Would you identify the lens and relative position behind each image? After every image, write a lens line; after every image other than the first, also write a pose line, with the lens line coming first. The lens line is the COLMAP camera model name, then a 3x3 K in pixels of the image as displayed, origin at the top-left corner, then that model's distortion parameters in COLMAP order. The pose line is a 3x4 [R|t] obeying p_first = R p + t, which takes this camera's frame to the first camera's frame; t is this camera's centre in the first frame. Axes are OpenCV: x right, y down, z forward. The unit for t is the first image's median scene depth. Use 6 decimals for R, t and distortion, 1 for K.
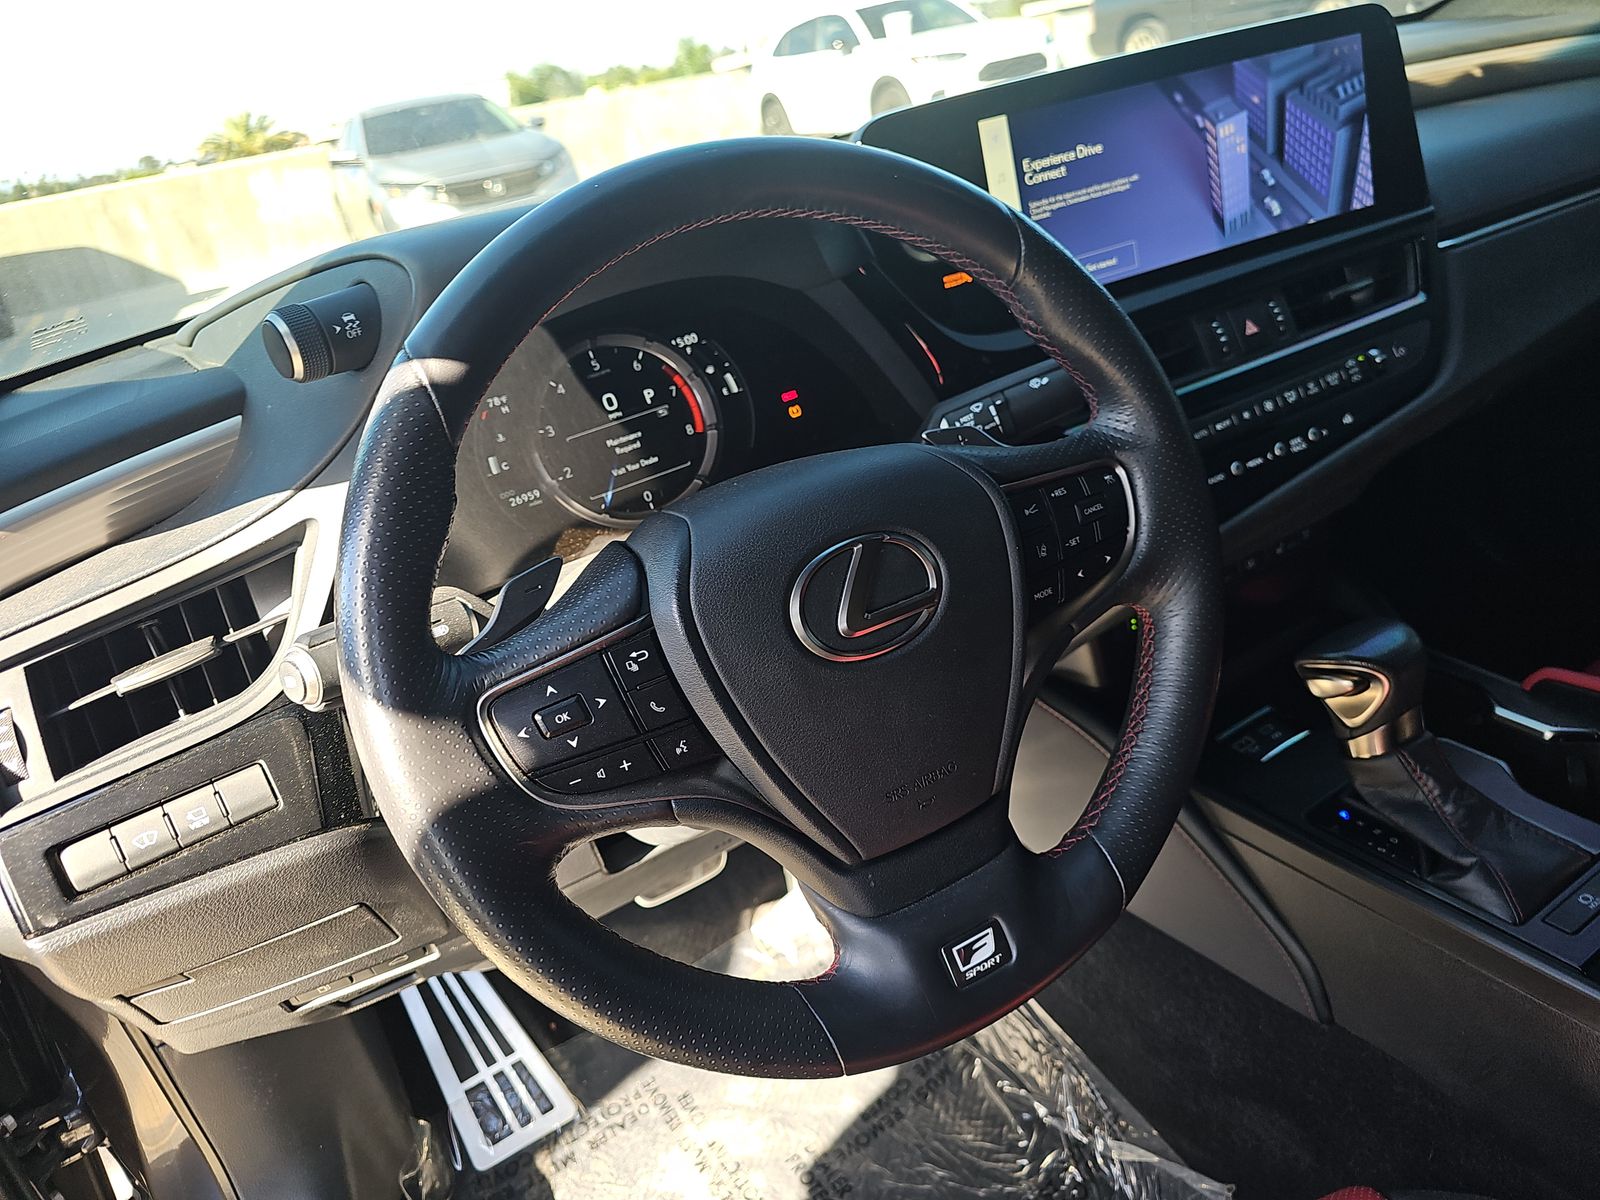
lens RADIAL K [[1061.1, 0, 816.8], [0, 1061.1, 597.0], [0, 0, 1]] dist [-0.003166, -0.022462]
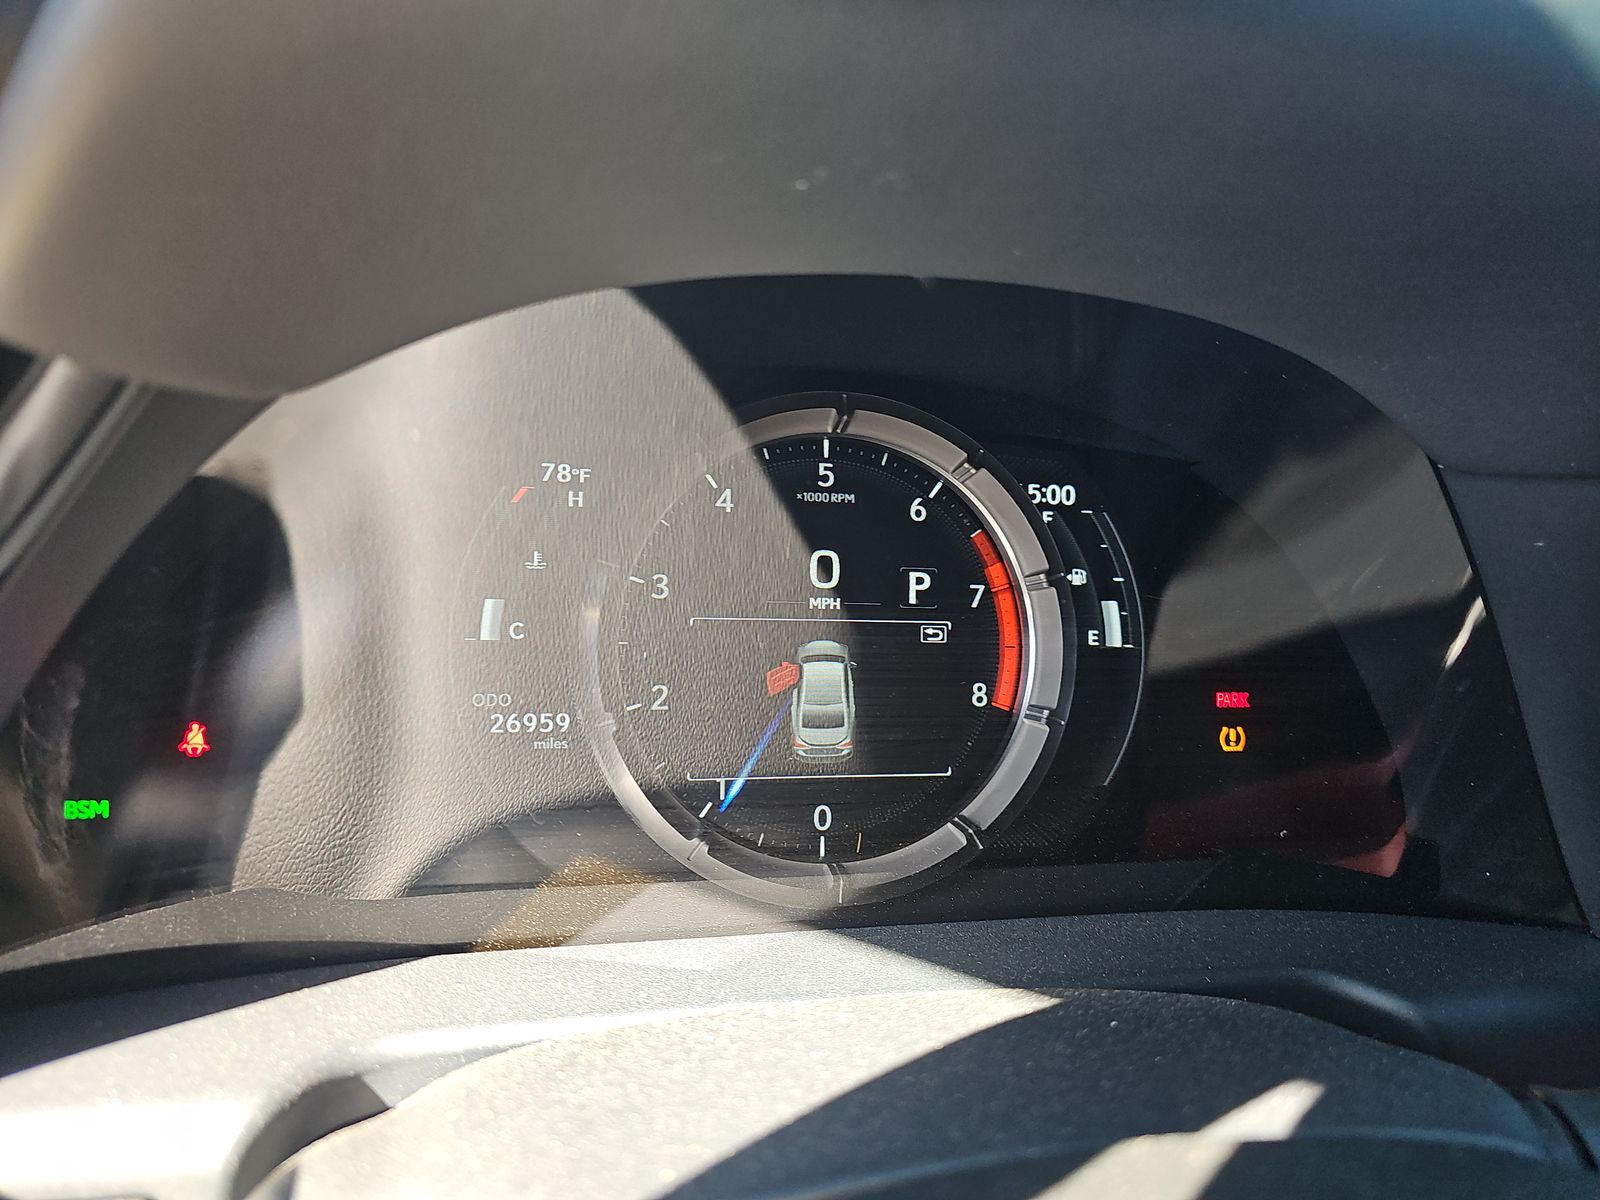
lens RADIAL K [[1061.1, 0, 805.8], [0, 1061.1, 591.8], [0, 0, 1]] dist [-0.003166, -0.022462]
pose [[0.917432, 0.353190, -0.183235, -0.121507], [-0.375155, 0.921269, -0.102581, -0.128998], [0.132578, 0.162853, 0.977702, 0.592691]]
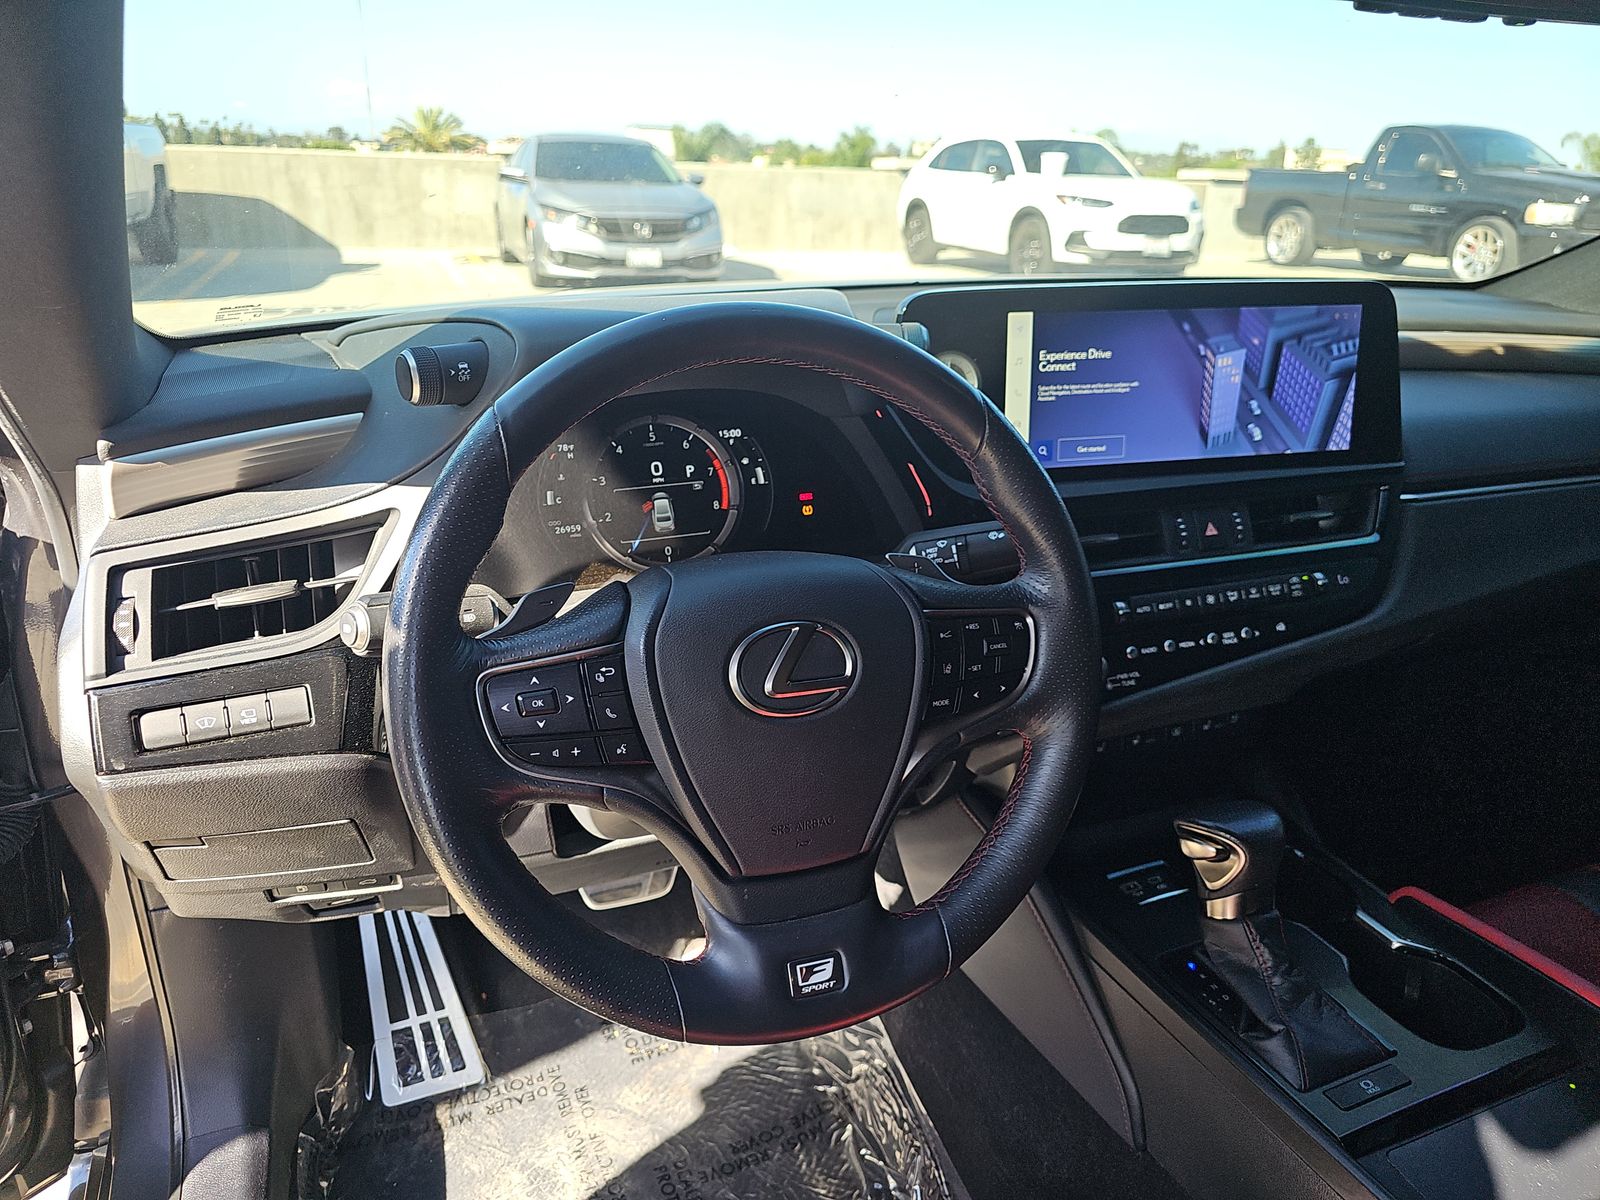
lens RADIAL K [[1061.1, 0, 804.7], [0, 1061.1, 602.9], [0, 0, 1]] dist [-0.003166, -0.022462]
pose [[0.970261, 0.233334, -0.064413, 0.079139], [-0.237248, 0.969484, -0.061767, -0.001906], [0.048035, 0.075211, 0.996010, -0.172839]]
